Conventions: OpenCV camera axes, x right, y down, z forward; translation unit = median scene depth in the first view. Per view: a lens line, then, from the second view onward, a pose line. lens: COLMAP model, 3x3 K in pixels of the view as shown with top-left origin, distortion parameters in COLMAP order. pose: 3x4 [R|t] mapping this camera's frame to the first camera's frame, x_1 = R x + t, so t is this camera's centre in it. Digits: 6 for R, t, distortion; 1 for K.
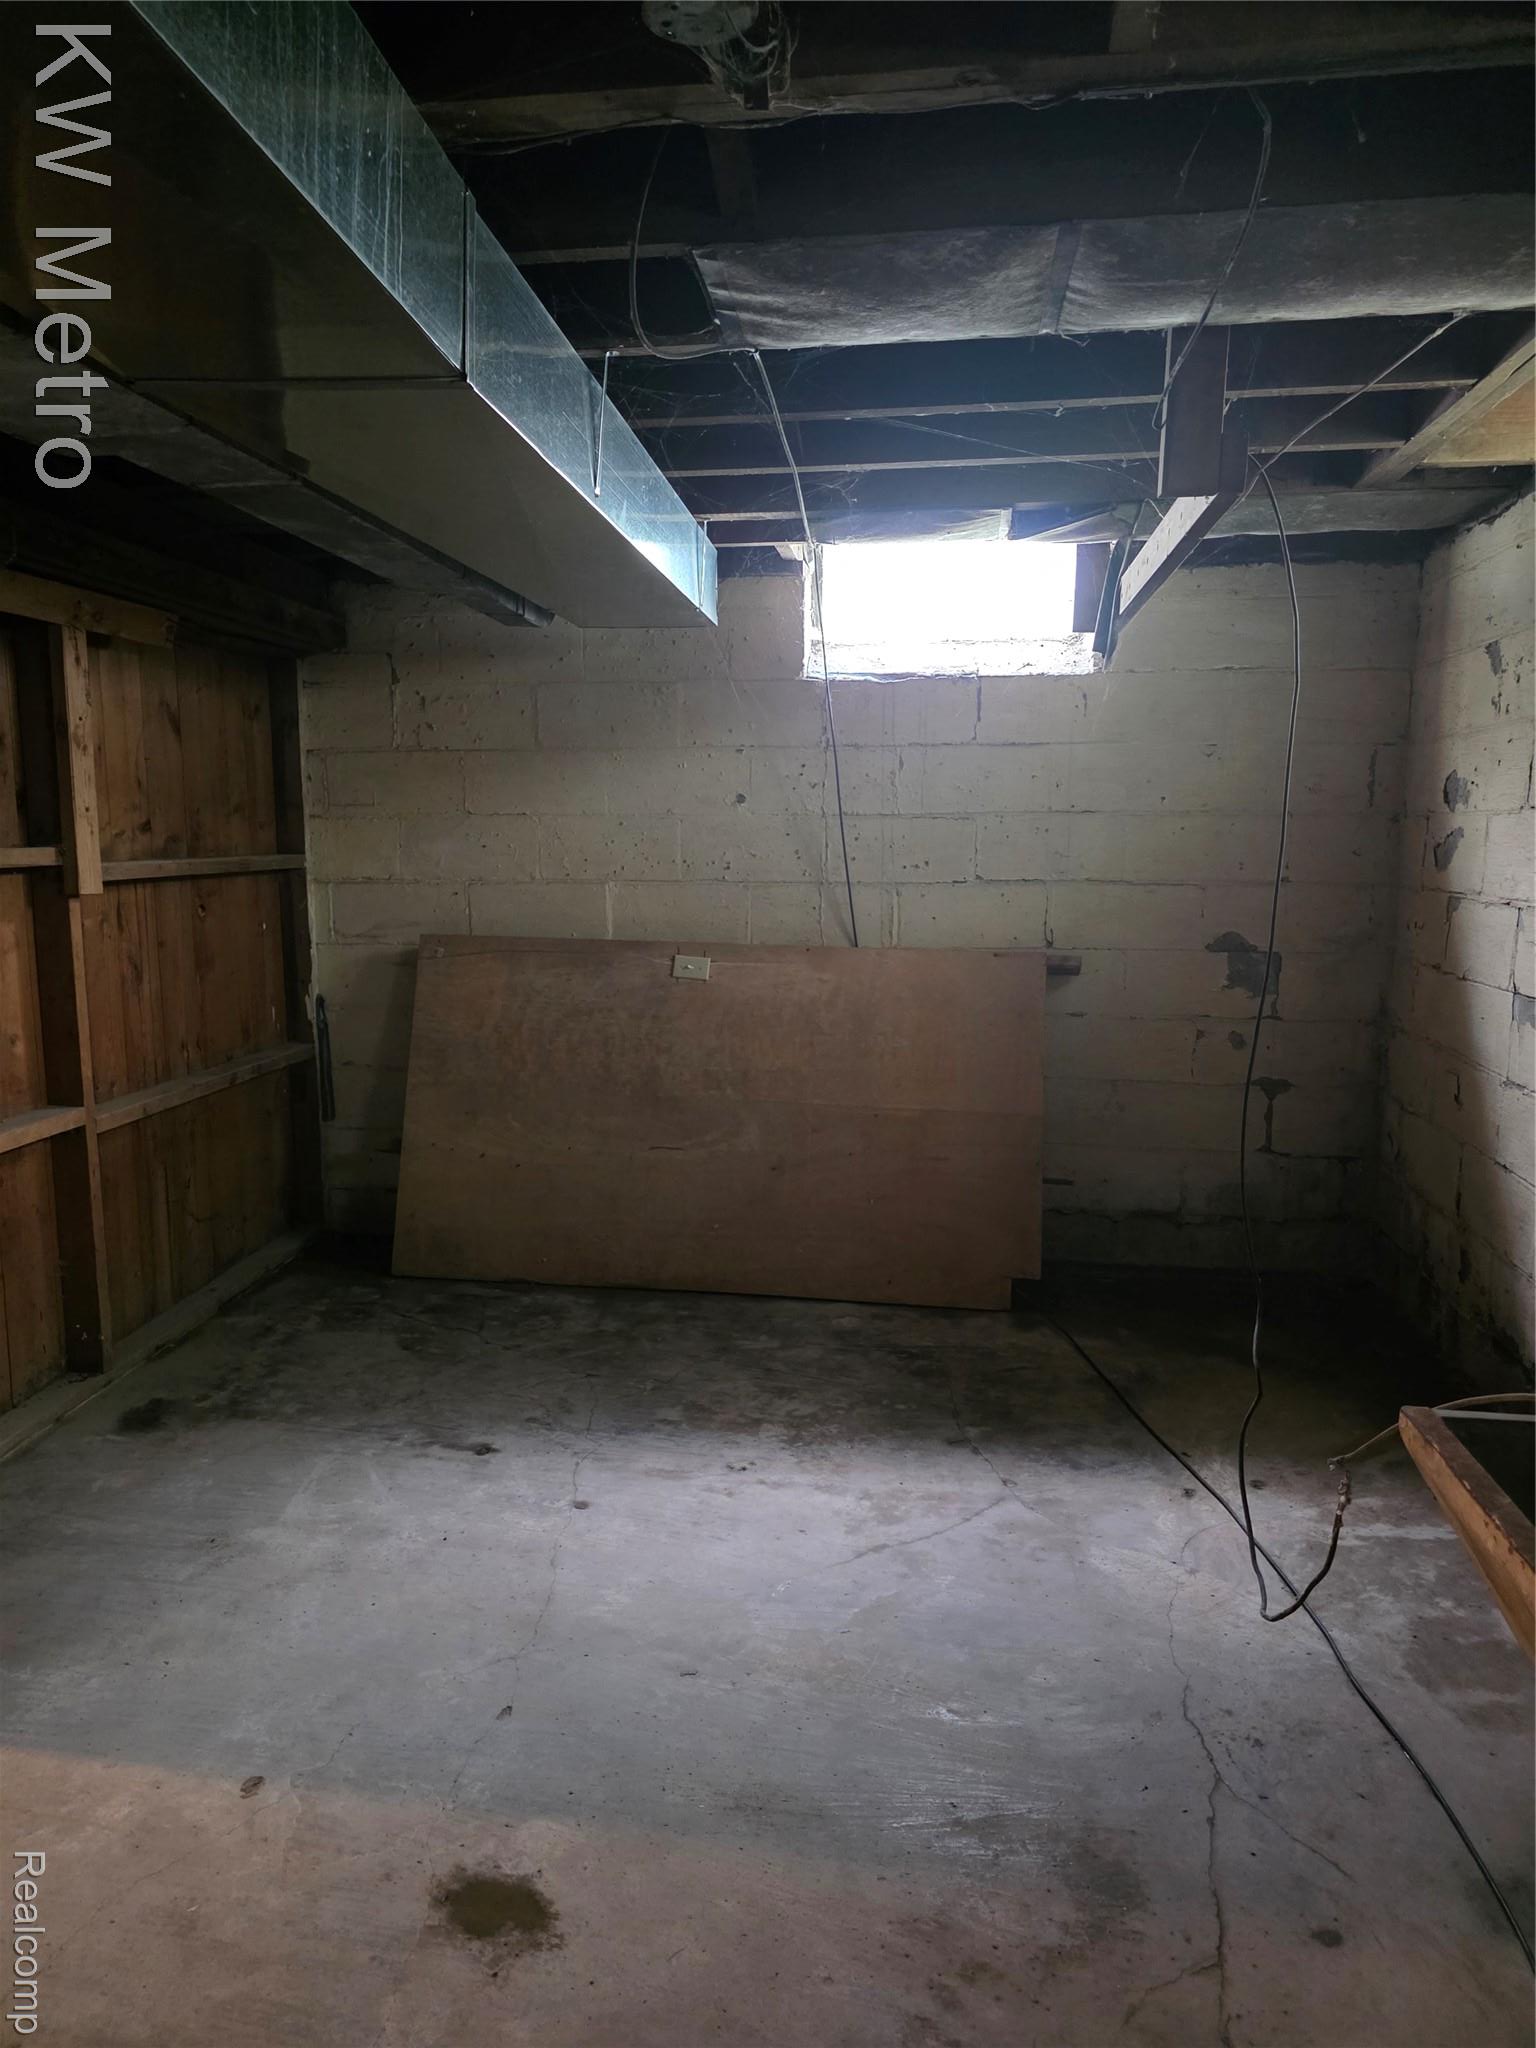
lens RADIAL K [[1391.0, 0, 765.9], [0, 1391.0, 1060.9], [0, 0, 1]] dist [0.094833, -0.113931]
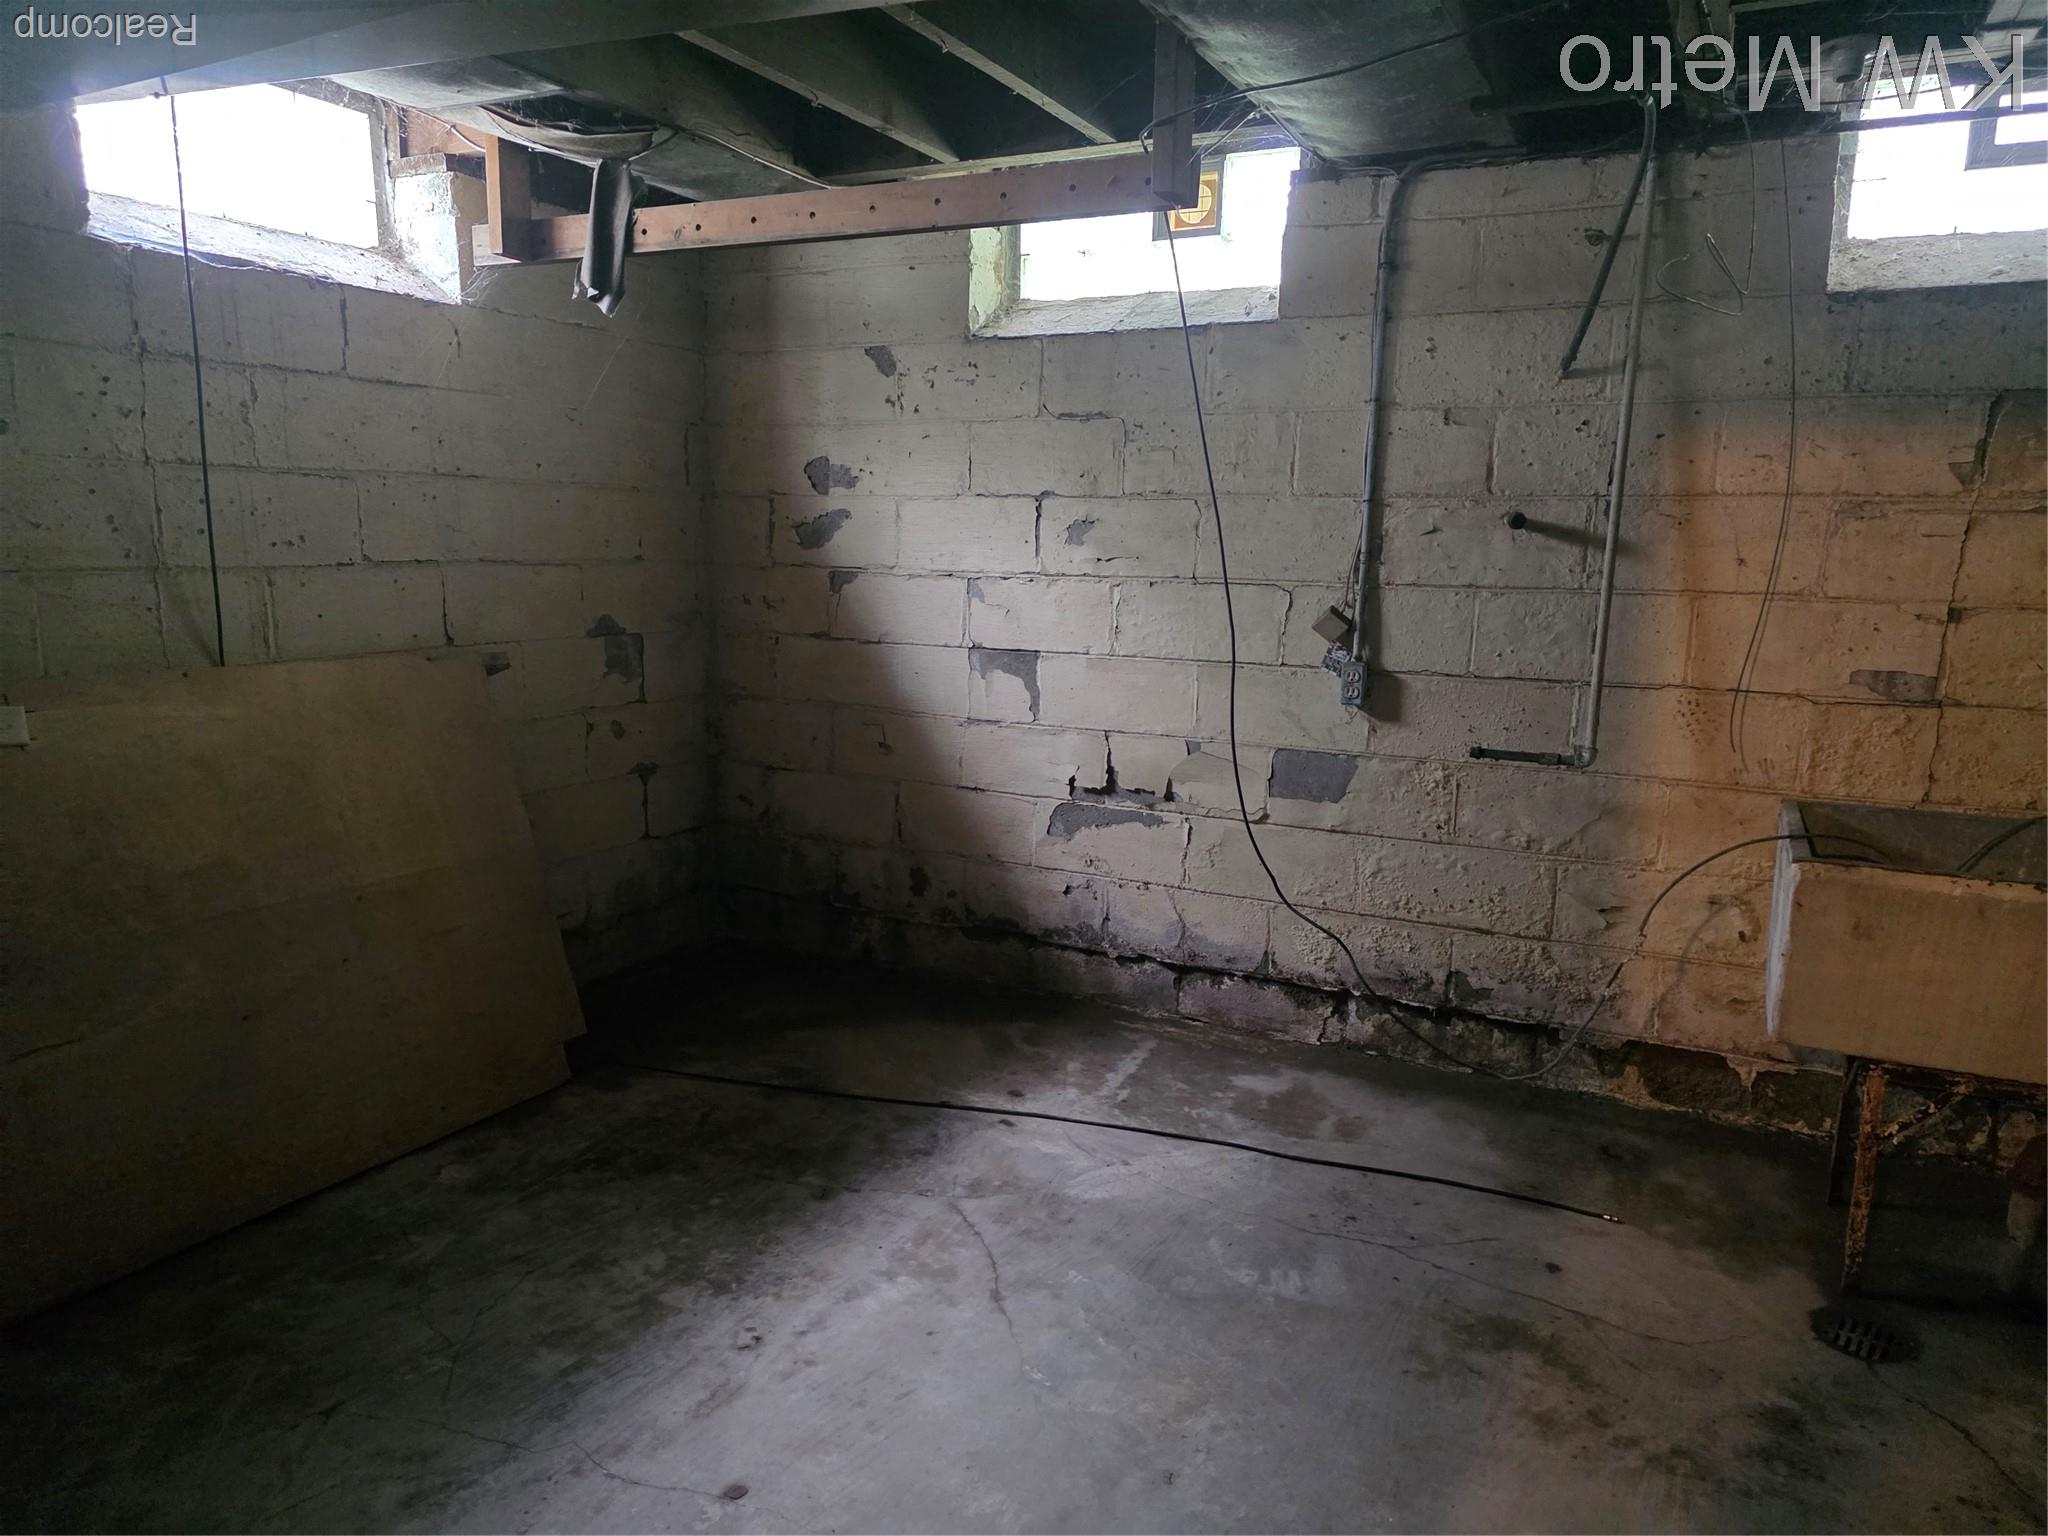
lens RADIAL K [[1367.3, 0, 1052.6], [0, 1367.3, 802.2], [0, 0, 1]] dist [0.055245, -0.028207]
pose [[0.323471, -0.180792, 0.928806, -0.504959], [0.138309, 0.980069, 0.142602, -0.066438], [-0.936075, 0.082335, 0.342029, 0.470694]]
